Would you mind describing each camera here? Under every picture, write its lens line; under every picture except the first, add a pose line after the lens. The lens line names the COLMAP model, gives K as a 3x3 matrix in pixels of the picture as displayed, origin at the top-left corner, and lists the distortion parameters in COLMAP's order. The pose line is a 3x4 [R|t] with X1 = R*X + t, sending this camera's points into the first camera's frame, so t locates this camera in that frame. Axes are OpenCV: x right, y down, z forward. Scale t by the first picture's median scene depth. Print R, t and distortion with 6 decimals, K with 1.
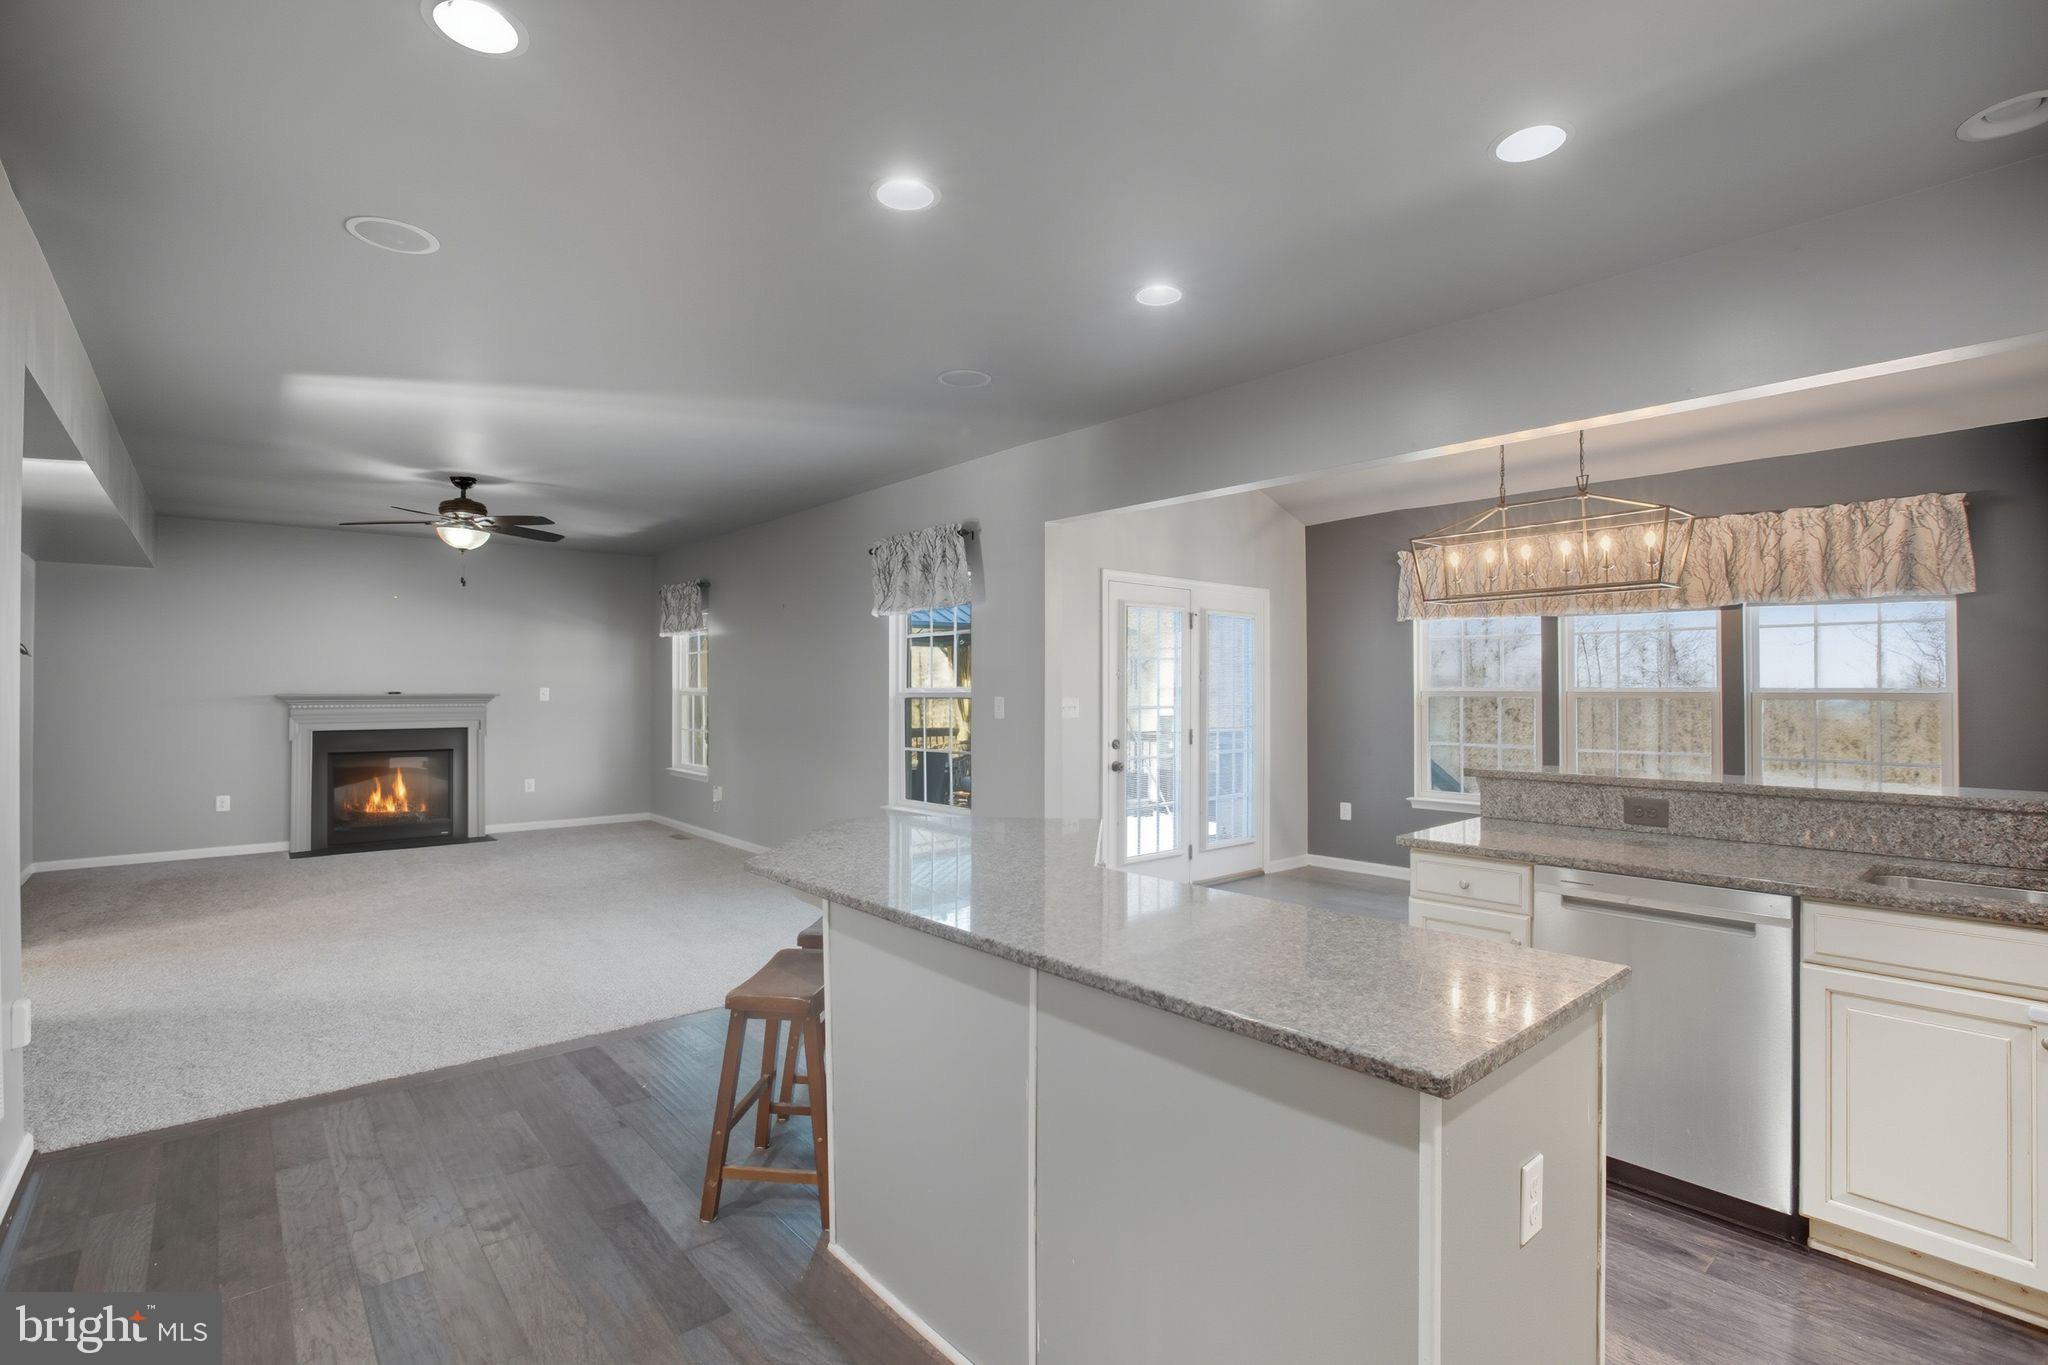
lens RADIAL K [[953.1, 0, 1022.2], [0, 953.1, 677.9], [0, 0, 1]] dist [-0.008640, 0.000303]
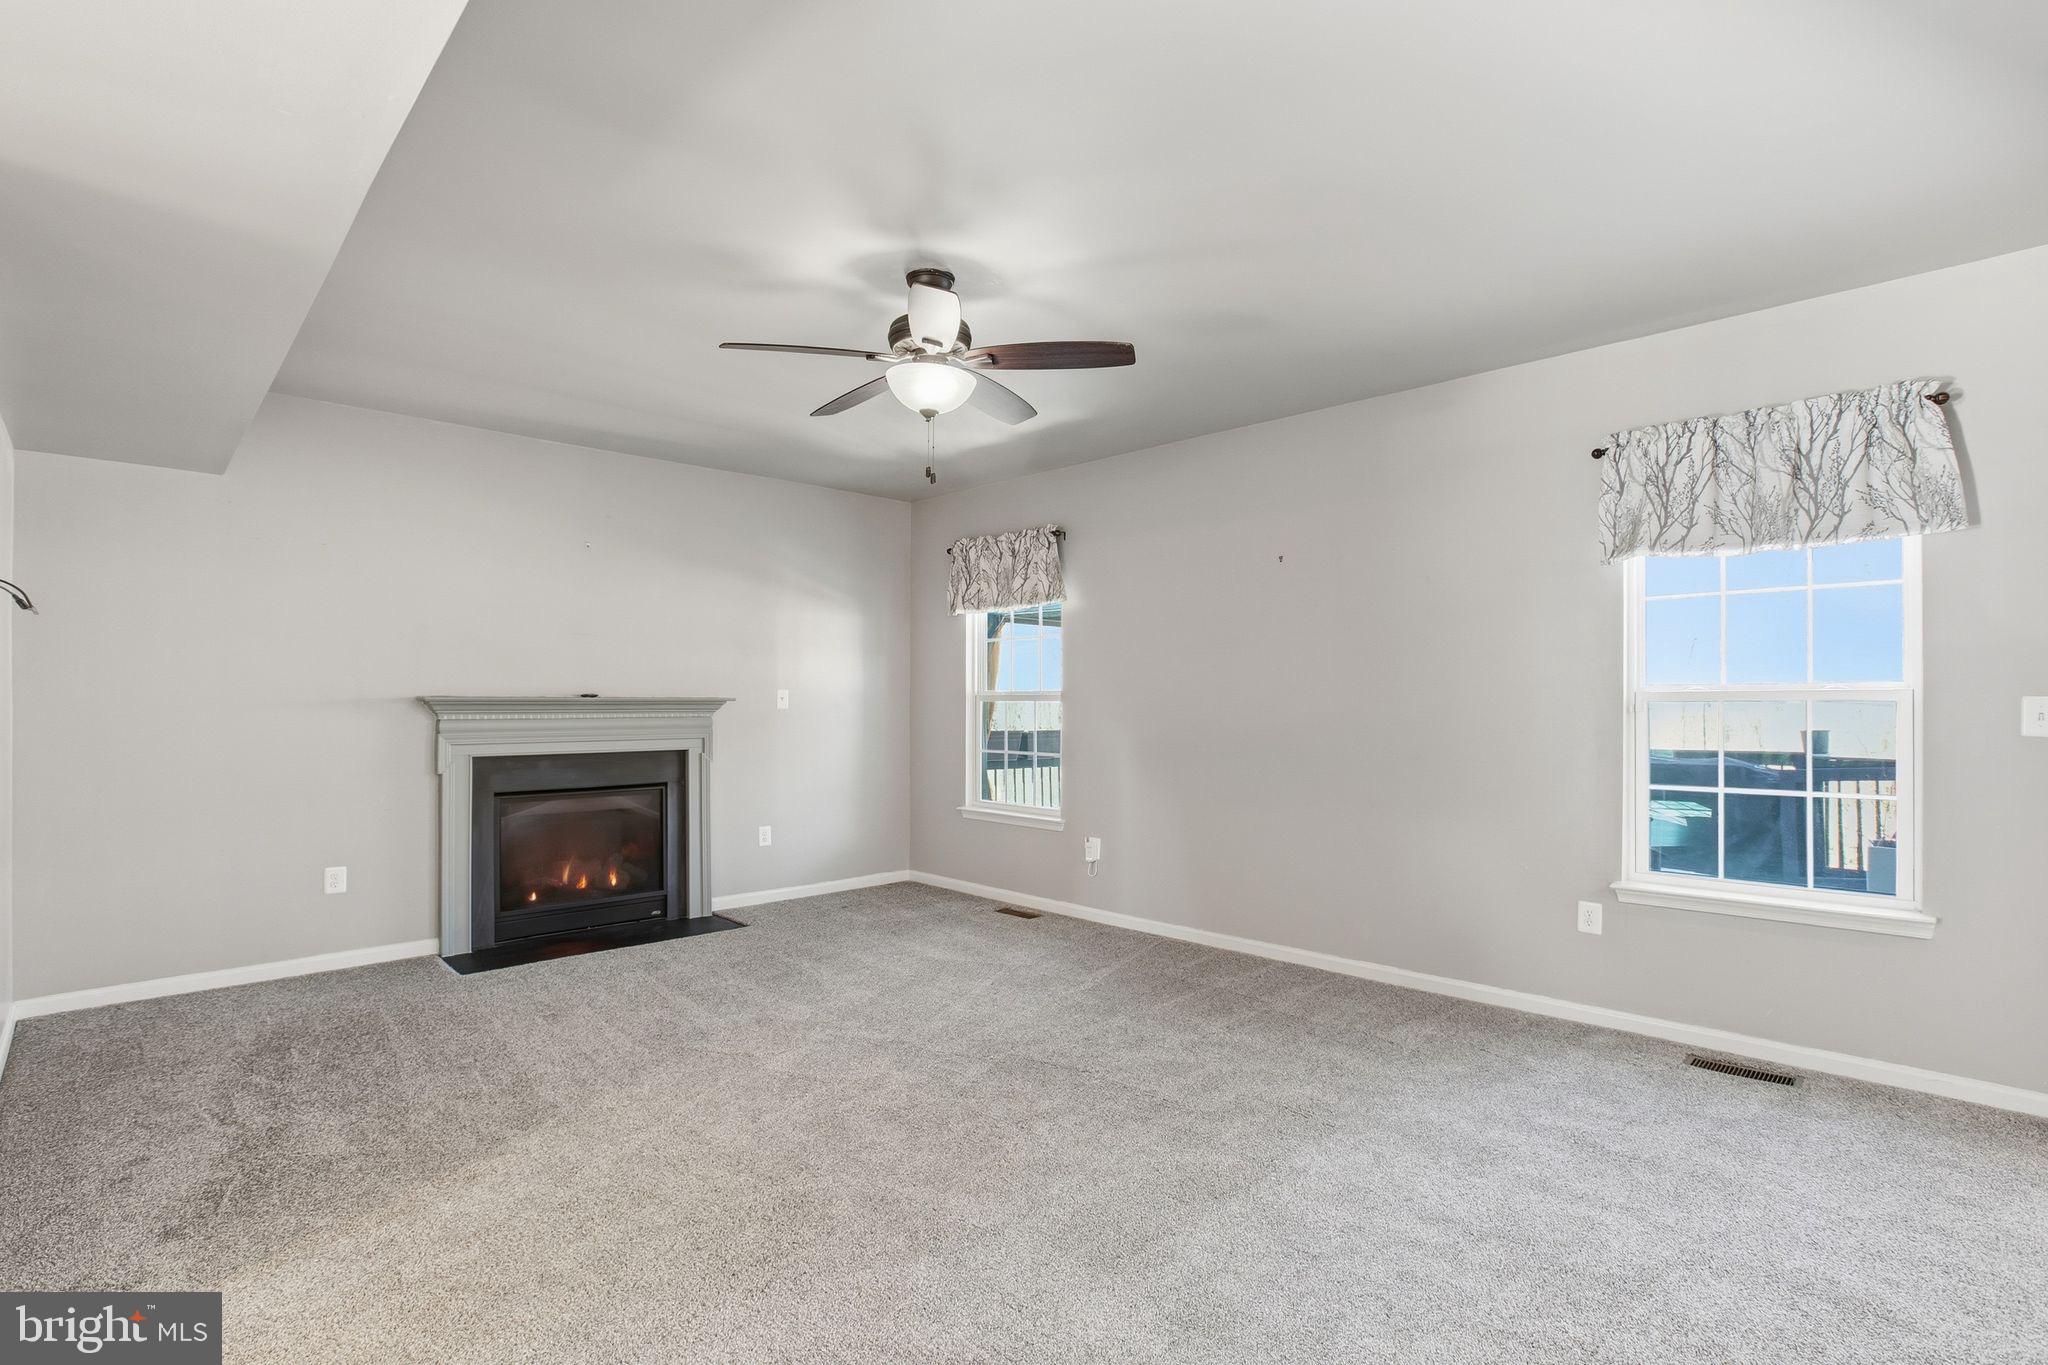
lens RADIAL K [[960.2, 0, 1018.8], [0, 960.2, 697.1], [0, 0, 1]] dist [-0.023209, 0.002209]
pose [[0.998265, 0.003034, 0.058802, -0.430734], [-0.004019, 0.999854, 0.016630, 0.005693], [-0.058743, -0.016837, 0.998131, 0.364738]]
